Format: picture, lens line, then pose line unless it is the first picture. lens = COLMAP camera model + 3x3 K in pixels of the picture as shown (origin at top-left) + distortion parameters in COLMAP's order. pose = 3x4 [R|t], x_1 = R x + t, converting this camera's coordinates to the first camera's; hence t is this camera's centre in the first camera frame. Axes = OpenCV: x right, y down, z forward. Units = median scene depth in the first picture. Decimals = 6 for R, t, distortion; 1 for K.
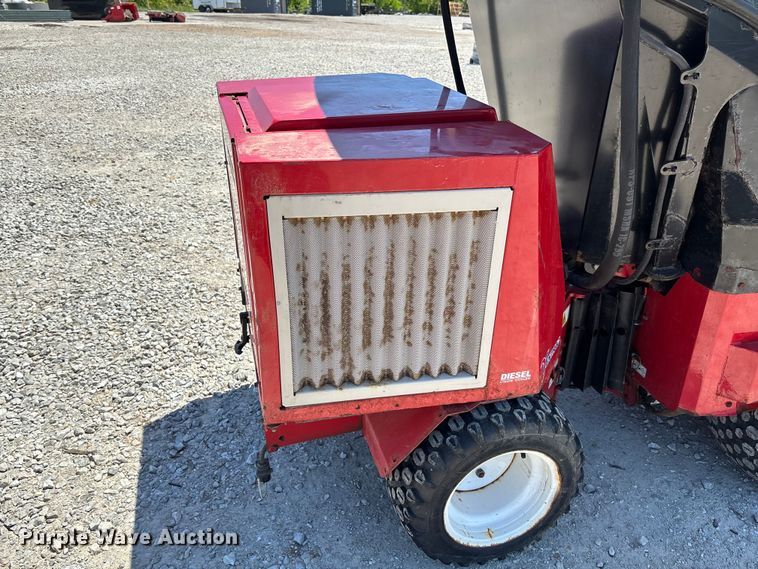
lens RADIAL K [[576.0, 0, 378.5], [0, 576.0, 287.9], [0, 0, 1]] dist [0.078277, -0.095259]
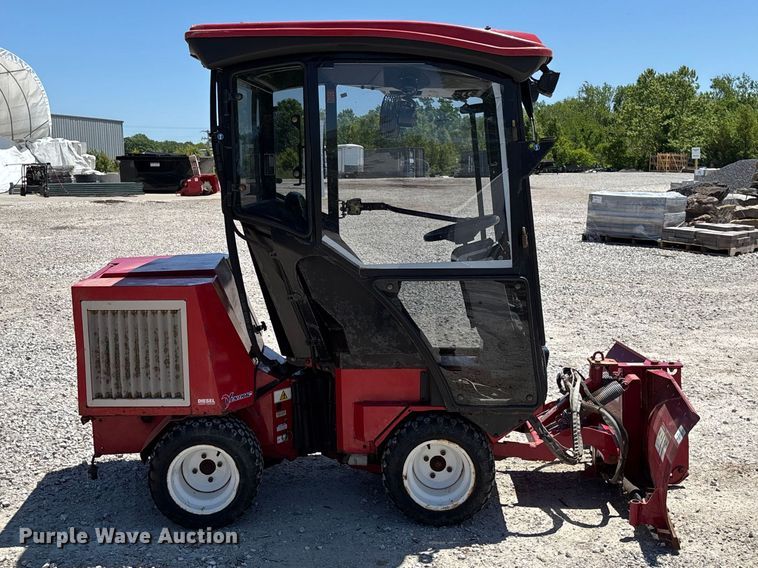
lens RADIAL K [[952.6, 0, 376.8], [0, 952.6, 258.1], [0, 0, 1]] dist [0.141414, -0.555337]
pose [[0.972931, -0.001678, -0.231089, 1.491988], [-0.076758, 0.940855, -0.330000, 0.695948], [0.217975, 0.338805, 0.915258, -1.901545]]
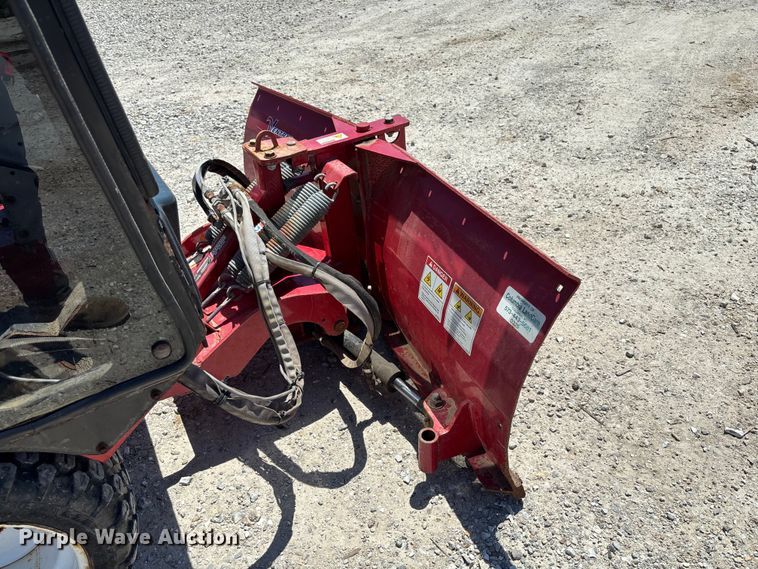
lens RADIAL K [[576.0, 0, 378.5], [0, 576.0, 287.9], [0, 0, 1]] dist [0.078277, -0.095259]
pose [[0.943244, -0.260076, 0.206520, 1.378300], [0.227531, 0.959069, 0.168570, -0.045230], [-0.241908, -0.112013, 0.963812, 0.448701]]
